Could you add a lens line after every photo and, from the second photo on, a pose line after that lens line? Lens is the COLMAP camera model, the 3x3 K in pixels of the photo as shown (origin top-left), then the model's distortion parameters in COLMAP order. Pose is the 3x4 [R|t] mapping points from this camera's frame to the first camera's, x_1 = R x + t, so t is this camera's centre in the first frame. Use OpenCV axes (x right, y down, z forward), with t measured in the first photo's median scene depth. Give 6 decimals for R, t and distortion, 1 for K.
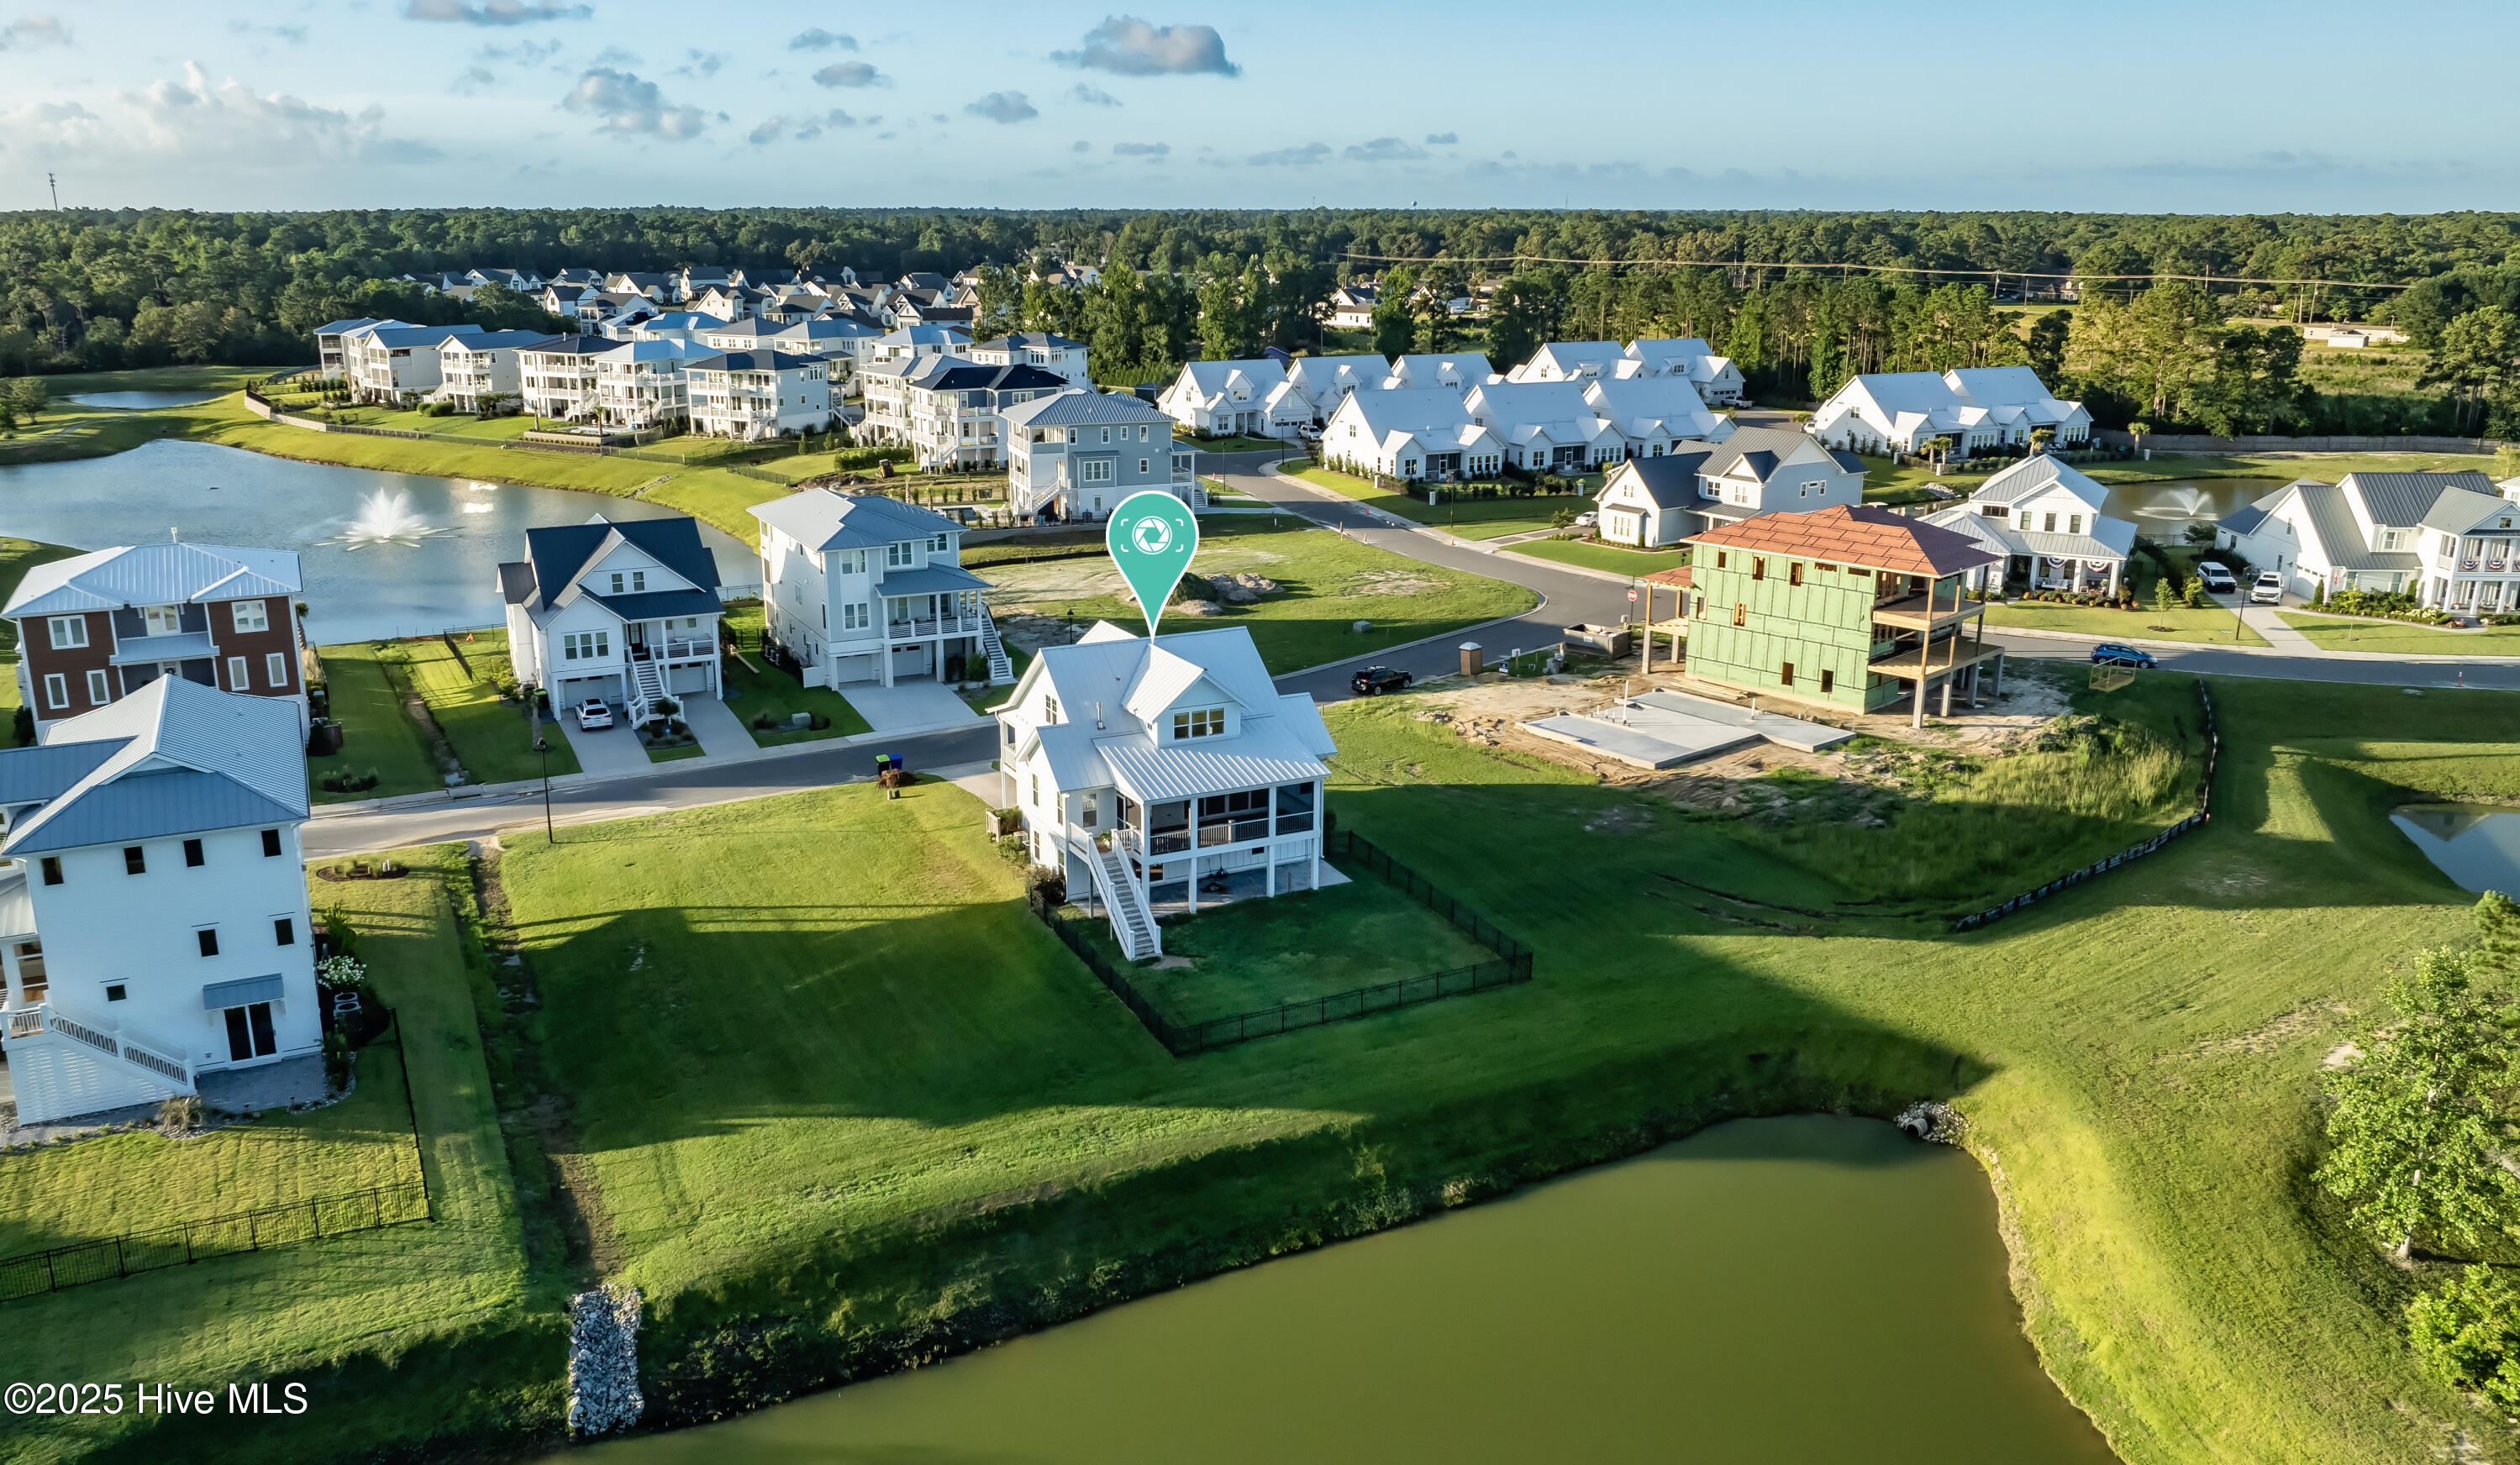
lens RADIAL K [[1893.9, 0, 1259.3], [0, 1893.9, 729.5], [0, 0, 1]] dist [-0.005545, -0.003176]
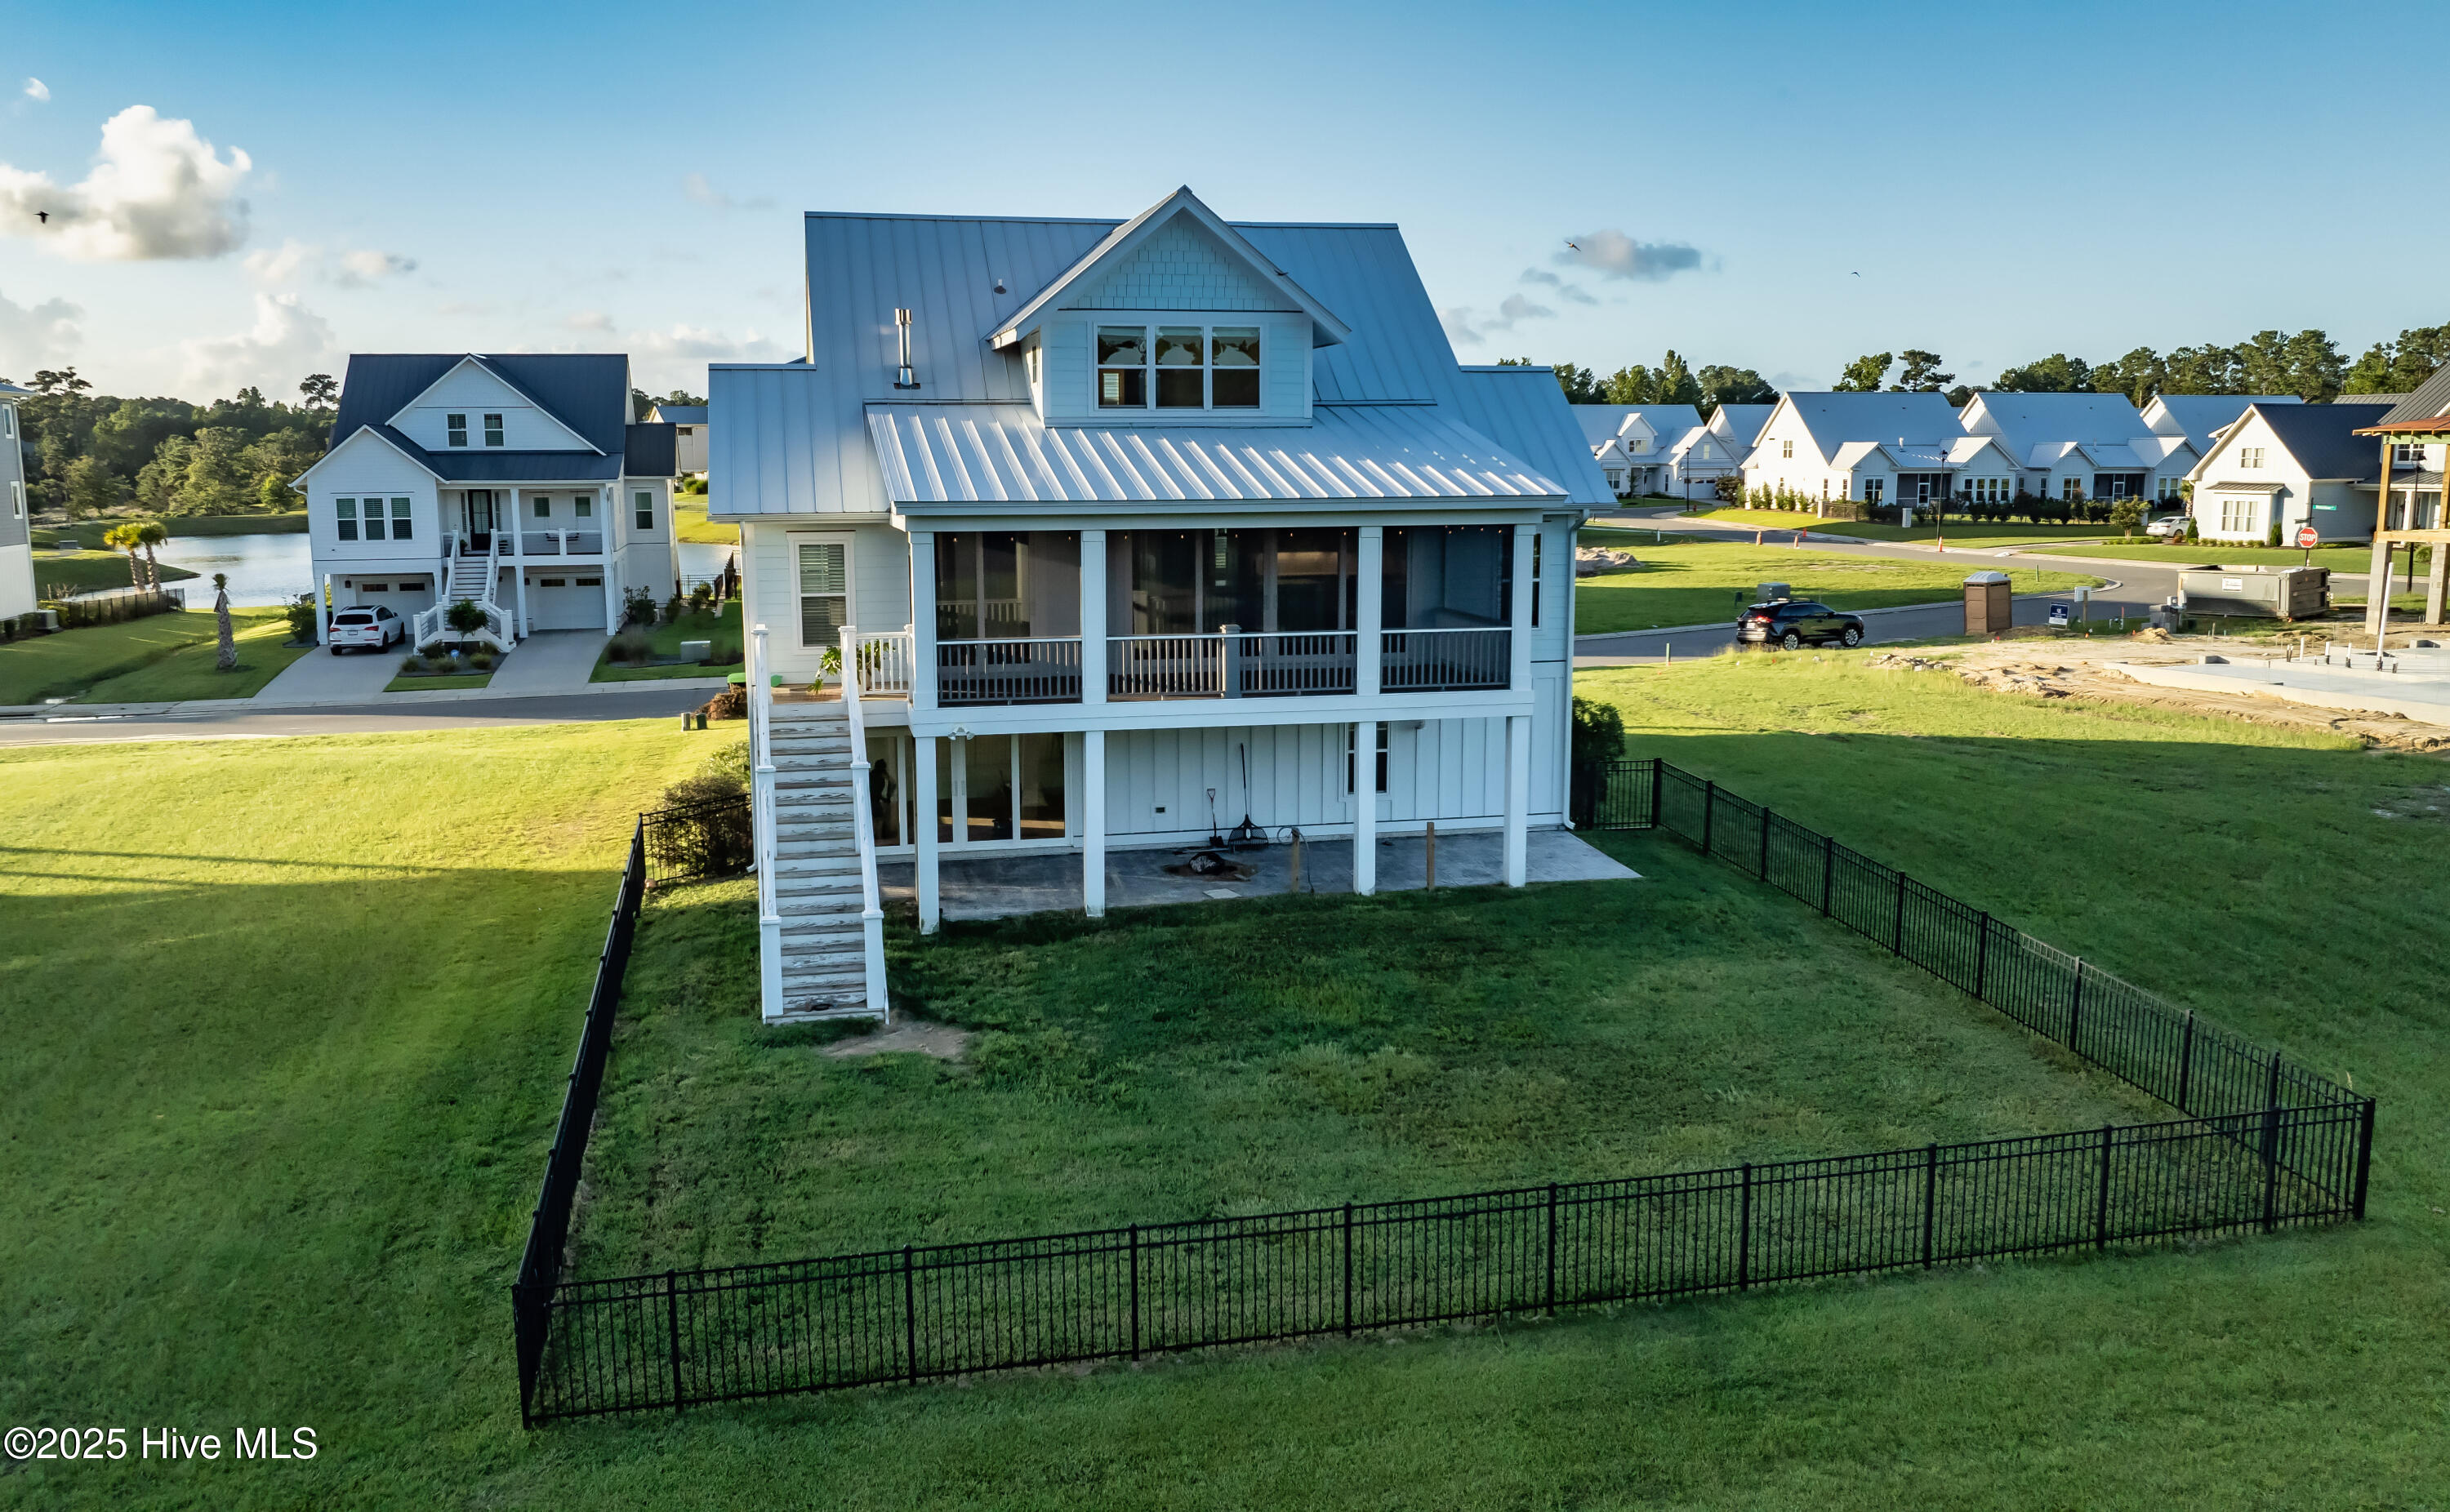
lens RADIAL K [[1964.5, 0, 1168.6], [0, 1964.5, 742.0], [0, 0, 1]] dist [-0.025956, 0.012984]
pose [[0.964158, 0.029367, -0.263700, 0.062112], [-0.057883, 0.993198, -0.101028, 0.101403], [0.258939, 0.112671, 0.959300, 0.696191]]
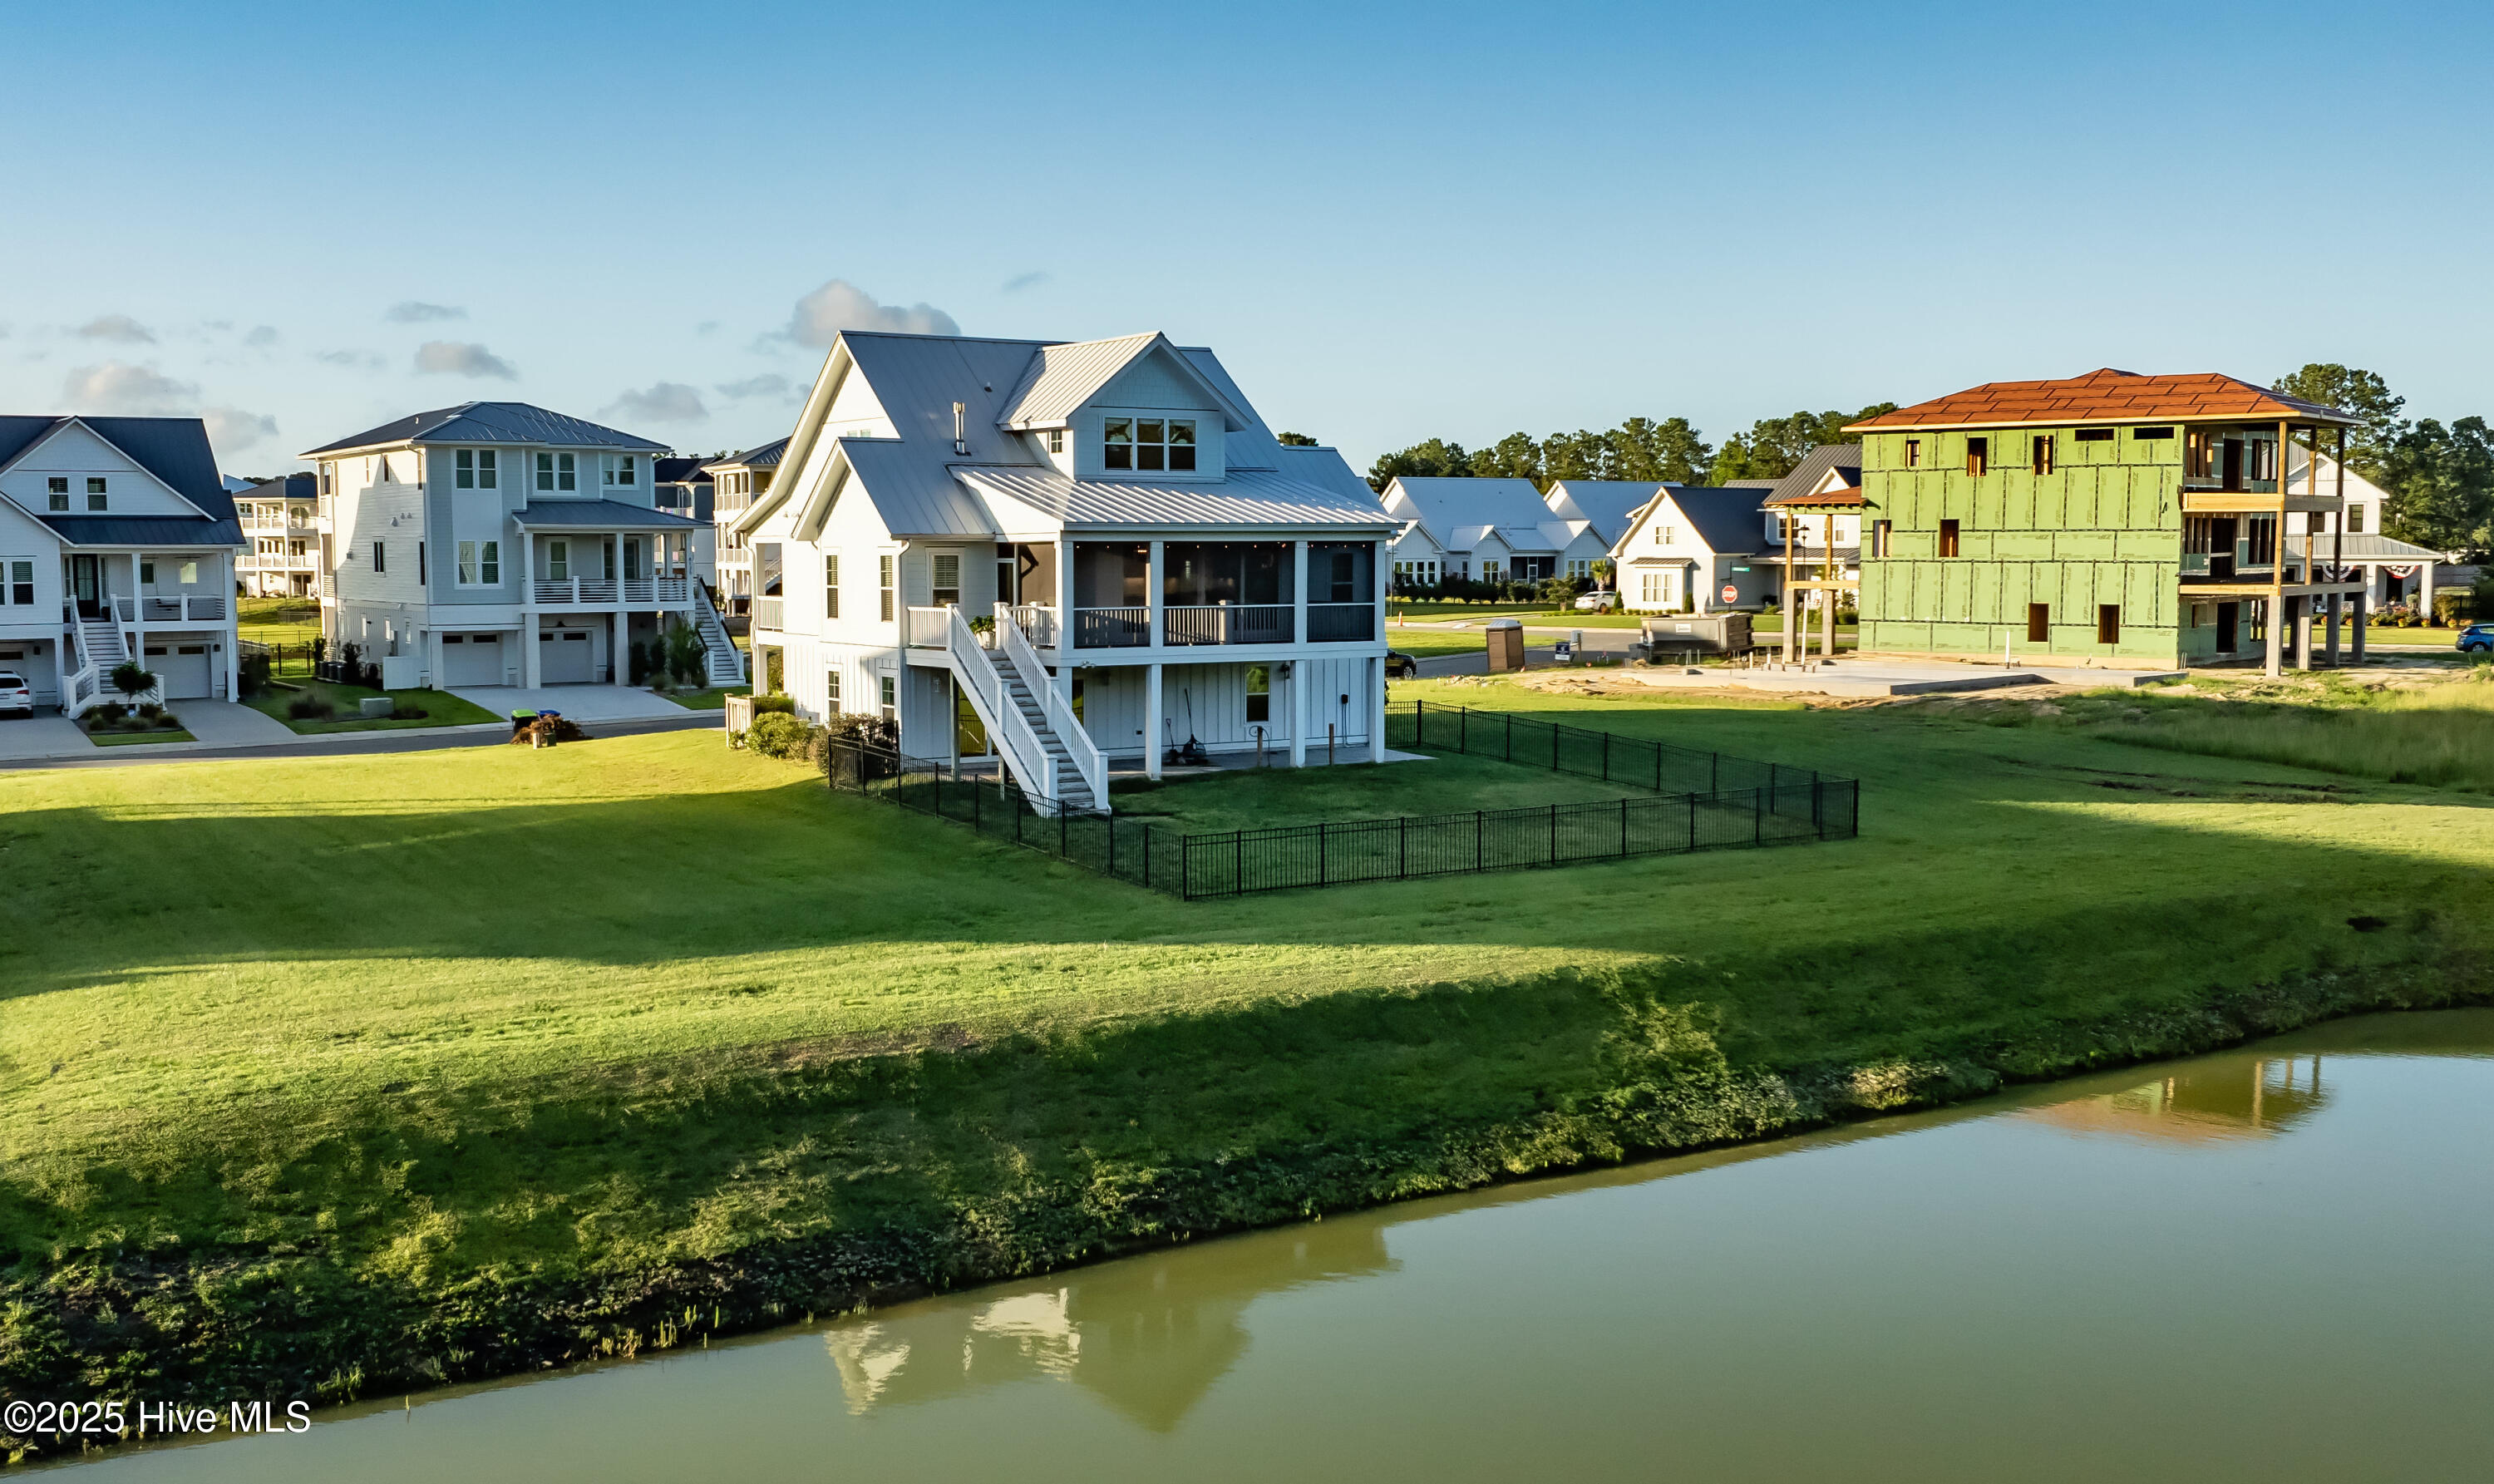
lens RADIAL K [[2510.9, 0, 1232.7], [0, 2510.9, 740.0], [0, 0, 1]] dist [-0.015778, 0.000000]
pose [[0.996063, -0.015122, 0.087347, -0.073260], [0.030441, 0.983774, -0.176813, 0.207295], [-0.083256, 0.178776, 0.980361, 0.344164]]
